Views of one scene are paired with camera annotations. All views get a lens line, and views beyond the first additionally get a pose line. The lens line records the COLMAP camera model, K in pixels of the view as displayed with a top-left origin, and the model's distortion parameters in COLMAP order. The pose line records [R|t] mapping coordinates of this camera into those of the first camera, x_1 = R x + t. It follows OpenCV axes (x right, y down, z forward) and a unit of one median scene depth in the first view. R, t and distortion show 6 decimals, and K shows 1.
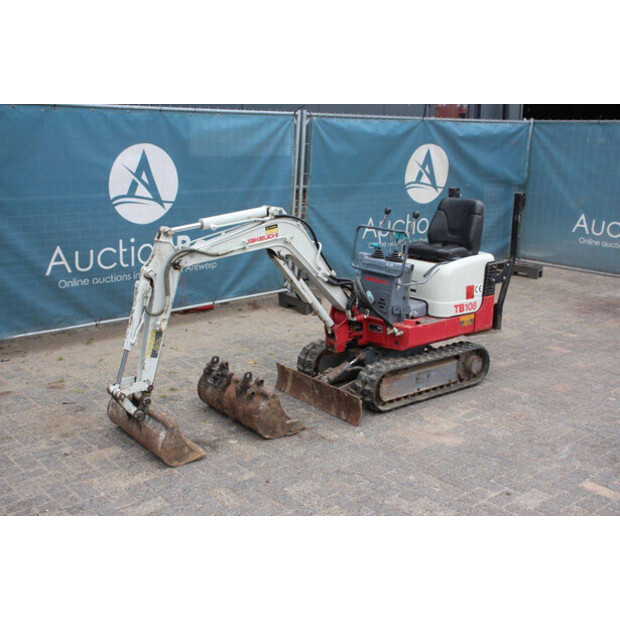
lens RADIAL K [[733.3, 0, 310.4], [0, 733.3, 315.9], [0, 0, 1]] dist [-0.003314, 0.000000]
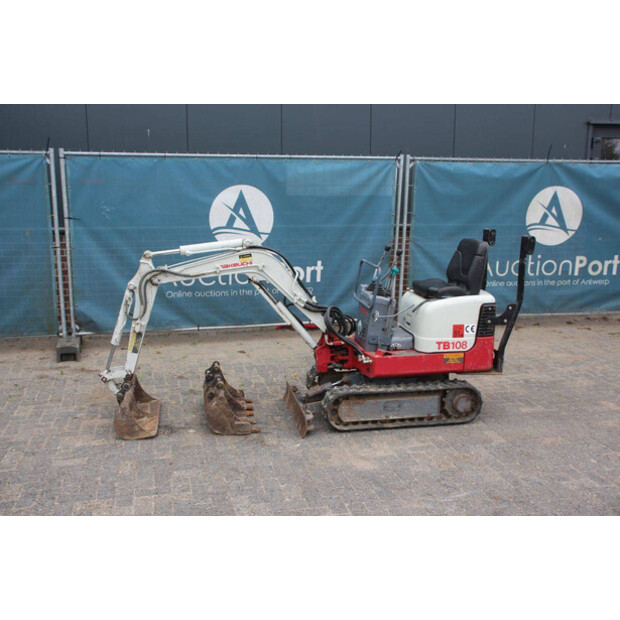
lens RADIAL K [[678.4, 0, 307.8], [0, 678.4, 317.2], [0, 0, 1]] dist [-0.038015, 0.000000]
pose [[0.886047, 0.089791, -0.454816, 0.458384], [-0.106274, 0.994279, -0.010744, -0.019090], [0.451249, 0.057855, 0.890521, 0.069973]]
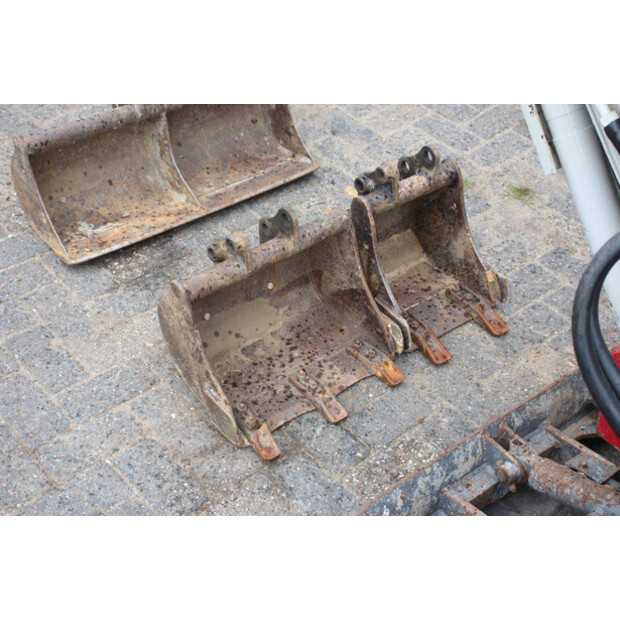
lens RADIAL K [[1015.0, 0, 308.6], [0, 1015.0, 310.0], [0, 0, 1]] dist [0.188163, 0.000000]
pose [[0.011882, 0.653361, -0.756953, 0.245822], [-0.284454, 0.727938, 0.623852, -0.150519], [0.958616, 0.207905, 0.194500, 0.798361]]
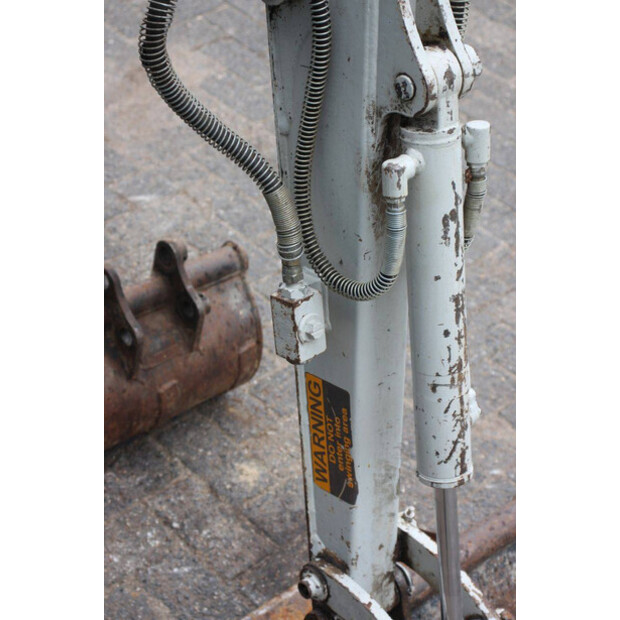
lens RADIAL K [[1467.8, 0, 313.3], [0, 1467.8, 305.2], [0, 0, 1]] dist [0.403293, 0.000000]
pose [[-0.079990, -0.642474, 0.762121, -0.405805], [0.103847, 0.755039, 0.647404, -0.193081], [-0.991371, 0.130930, 0.006323, 0.798679]]
